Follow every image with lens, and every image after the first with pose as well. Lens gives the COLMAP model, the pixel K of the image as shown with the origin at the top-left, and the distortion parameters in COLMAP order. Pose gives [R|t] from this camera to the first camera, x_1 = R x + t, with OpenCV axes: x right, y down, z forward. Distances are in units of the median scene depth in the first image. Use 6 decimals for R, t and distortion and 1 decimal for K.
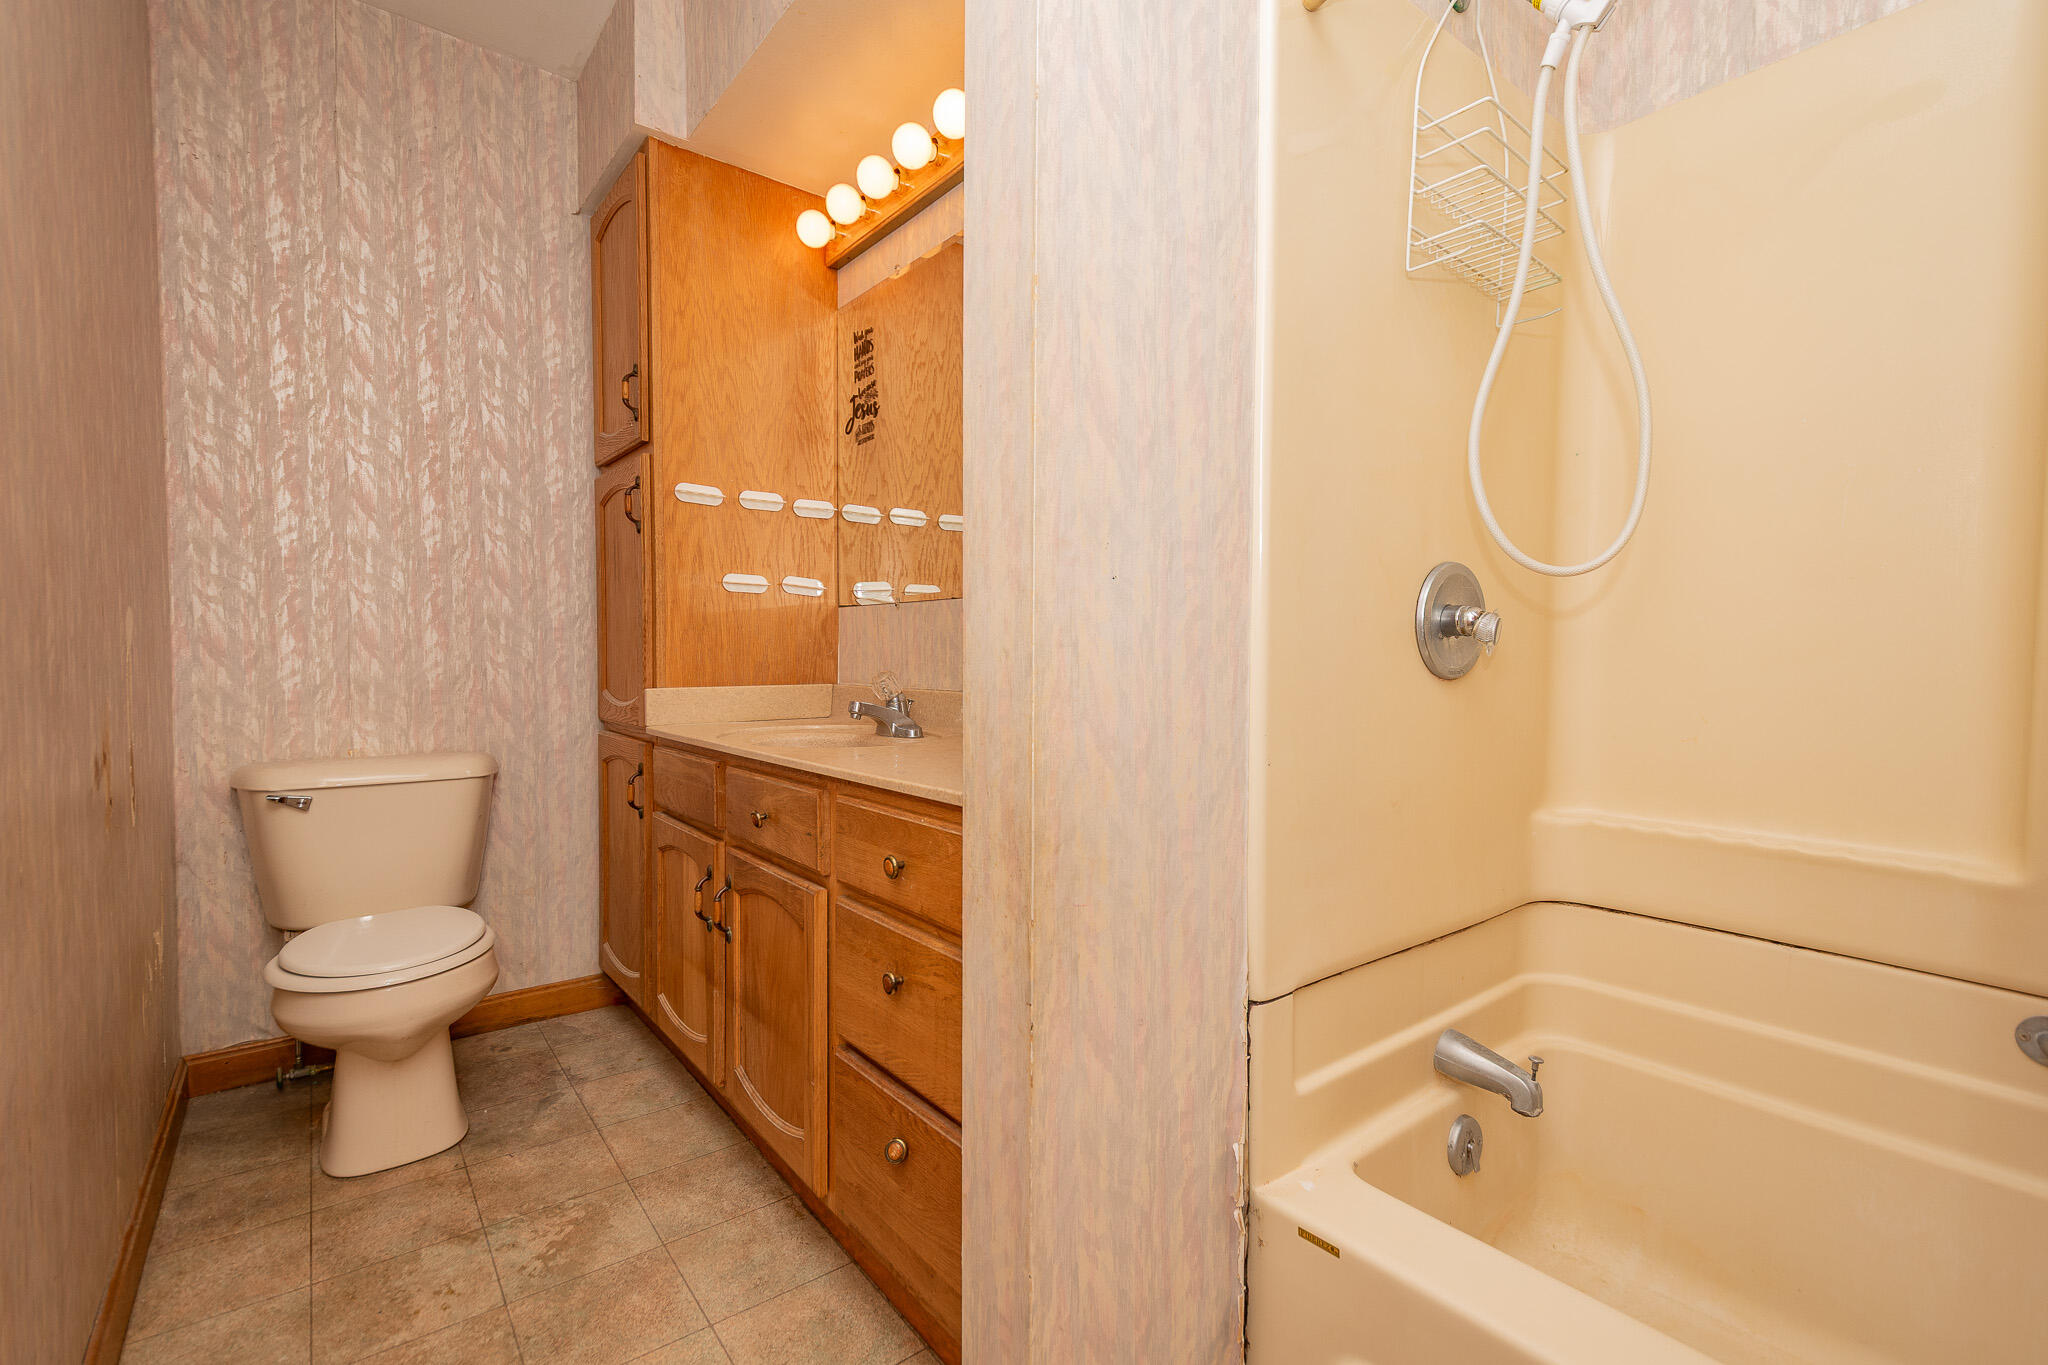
lens RADIAL K [[917.7, 0, 1043.0], [0, 917.7, 689.4], [0, 0, 1]] dist [0.020669, -0.008142]
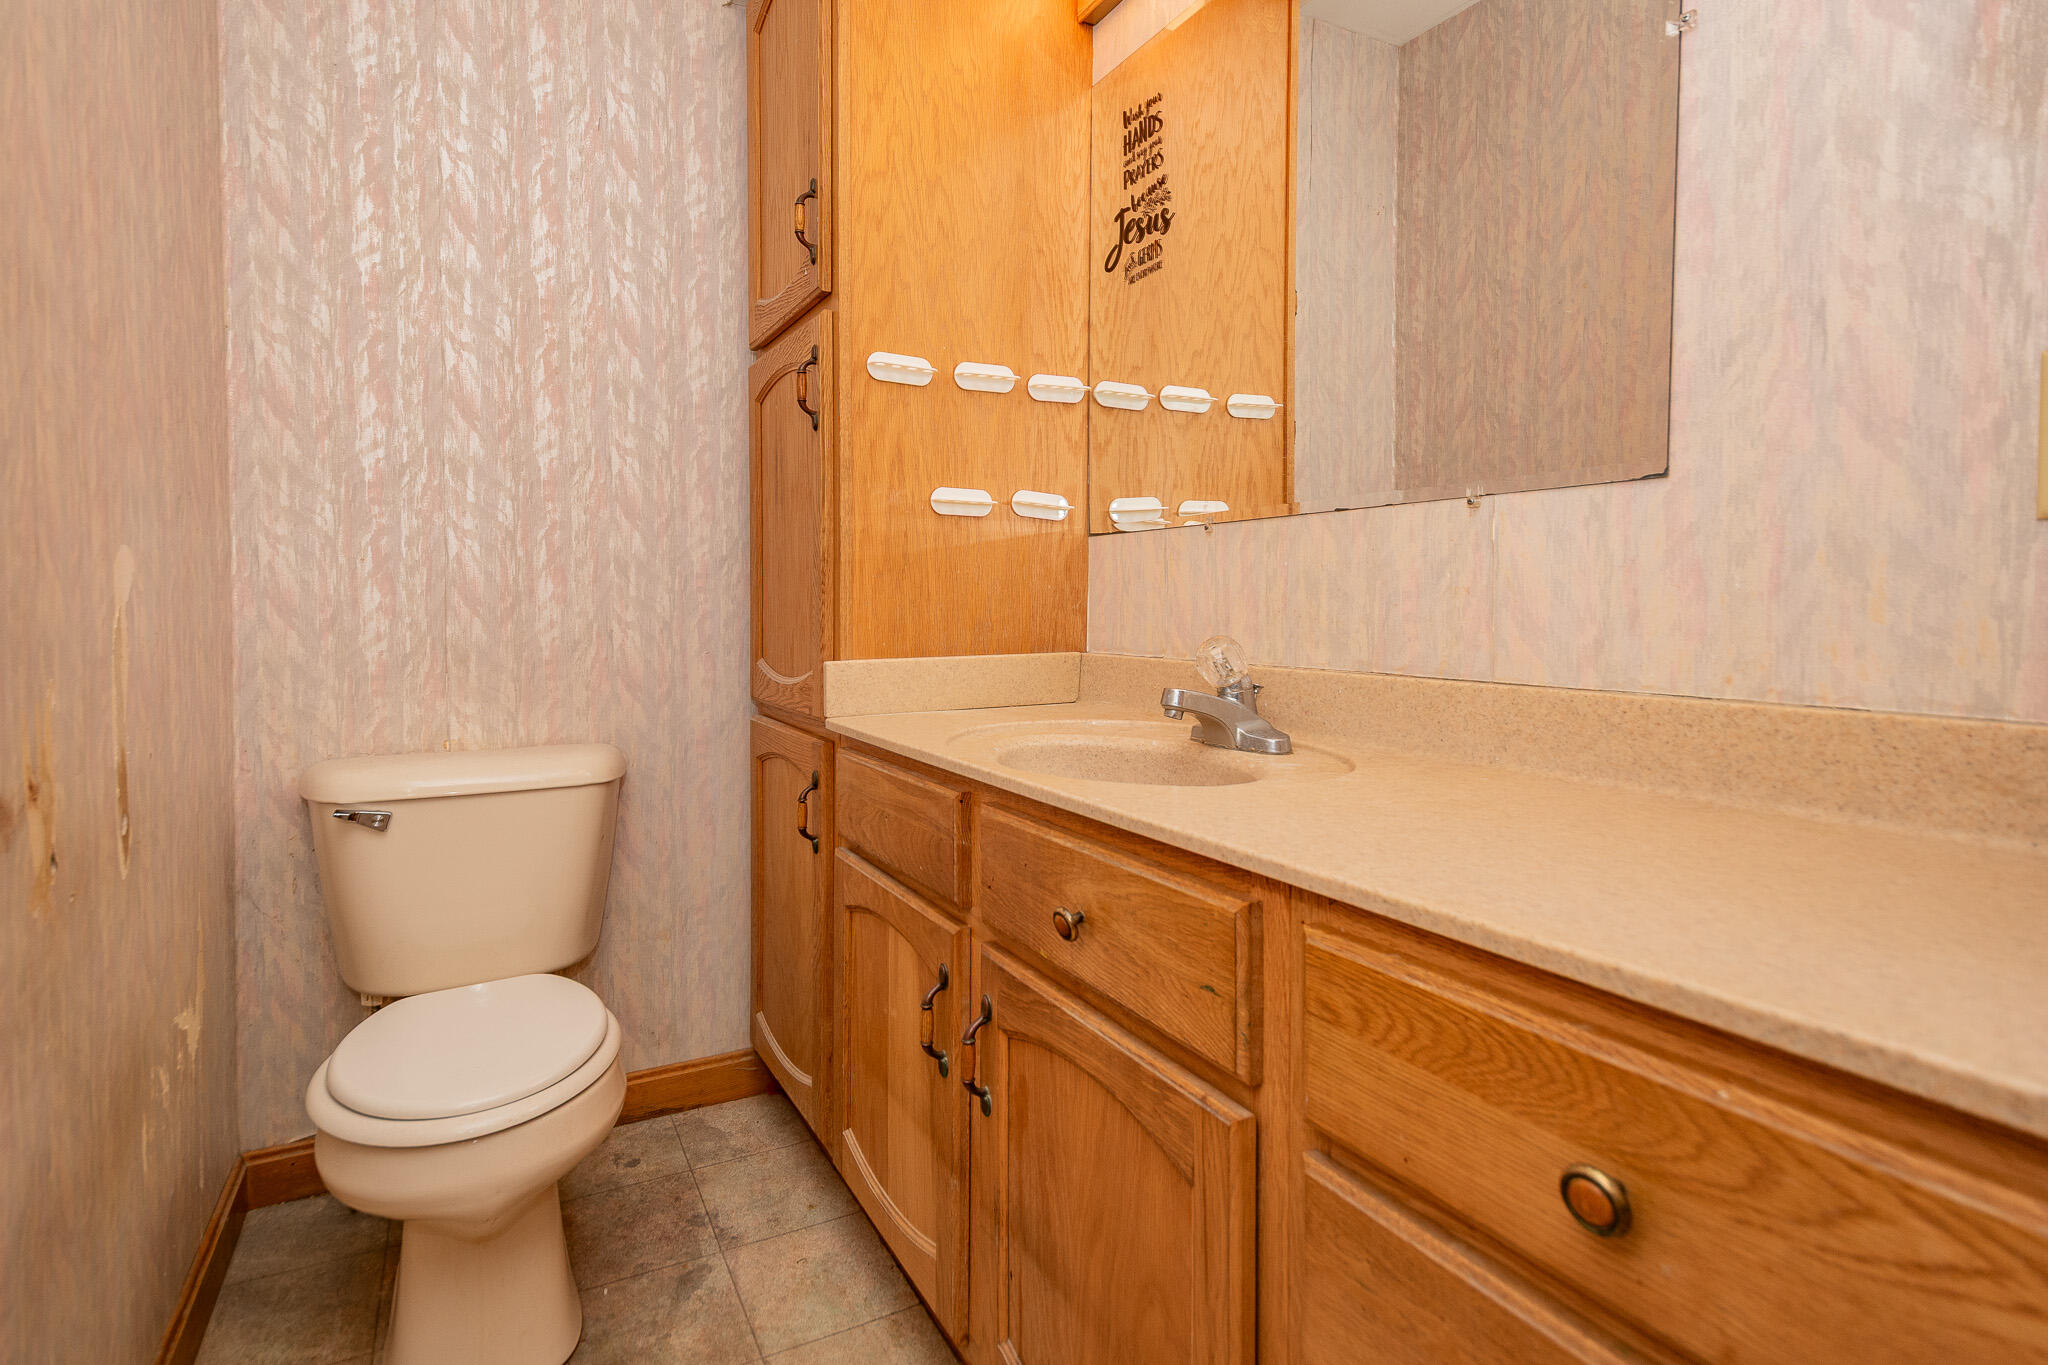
lens RADIAL K [[1033.4, 0, 967.1], [0, 1033.4, 629.3], [0, 0, 1]] dist [0.024003, -0.010505]
pose [[0.976630, -0.001483, -0.214923, -0.167536], [-0.001345, 0.999914, -0.013012, -0.014123], [0.214924, 0.012997, 0.976544, 0.285383]]
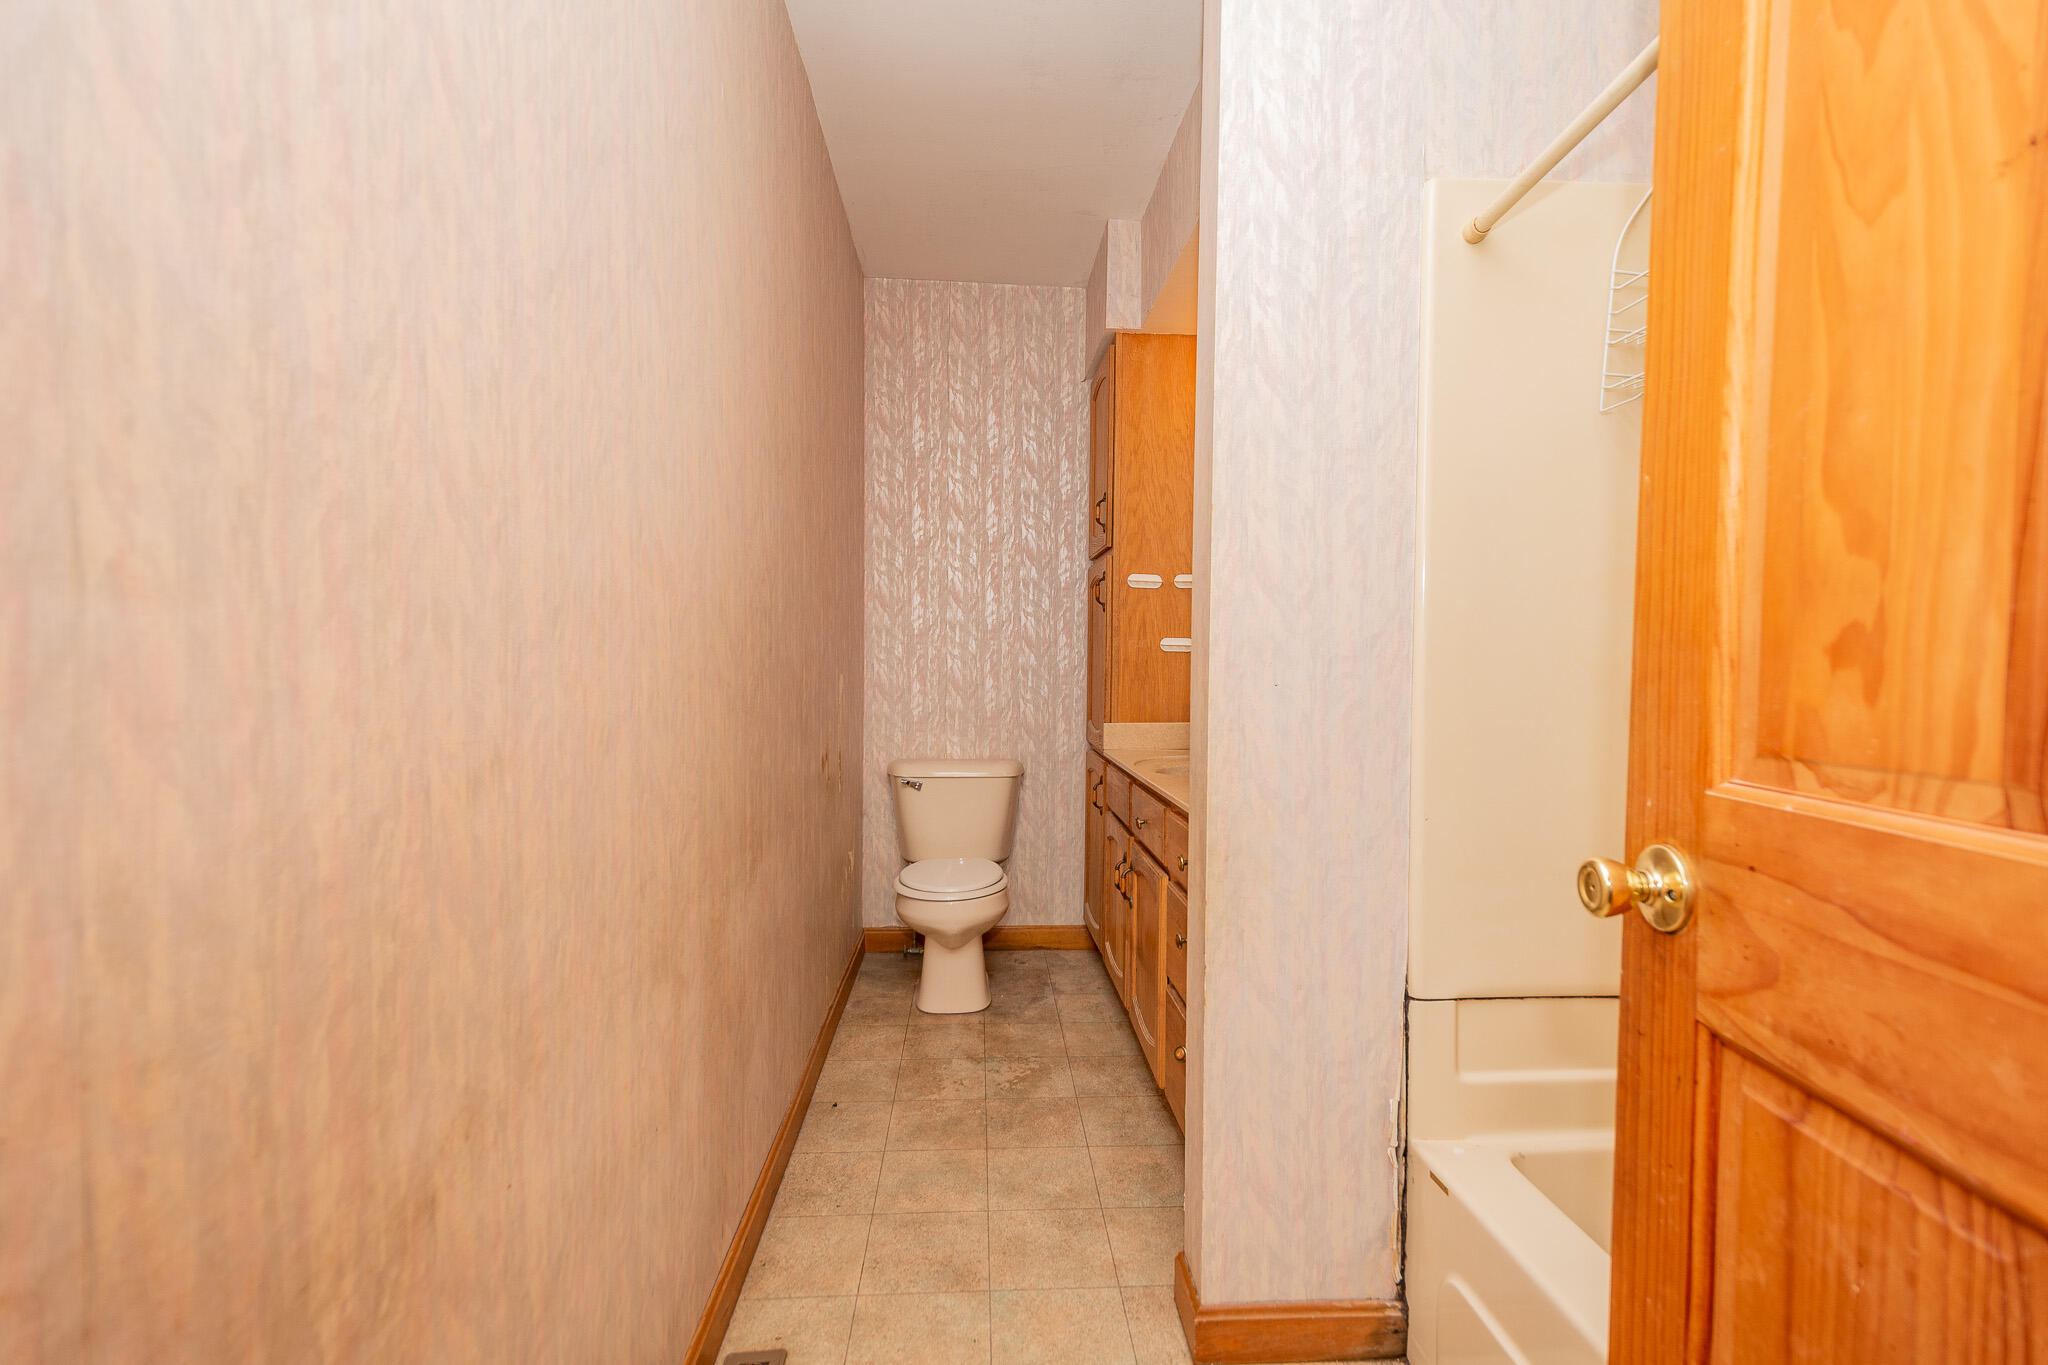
lens RADIAL K [[887.0, 0, 1029.5], [0, 887.0, 693.8], [0, 0, 1]] dist [0.017777, -0.006124]
pose [[0.825354, 0.020168, -0.564255, 0.232956], [-0.026180, 0.999654, -0.002565, -0.038115], [0.564008, 0.016889, 0.825597, -0.179271]]
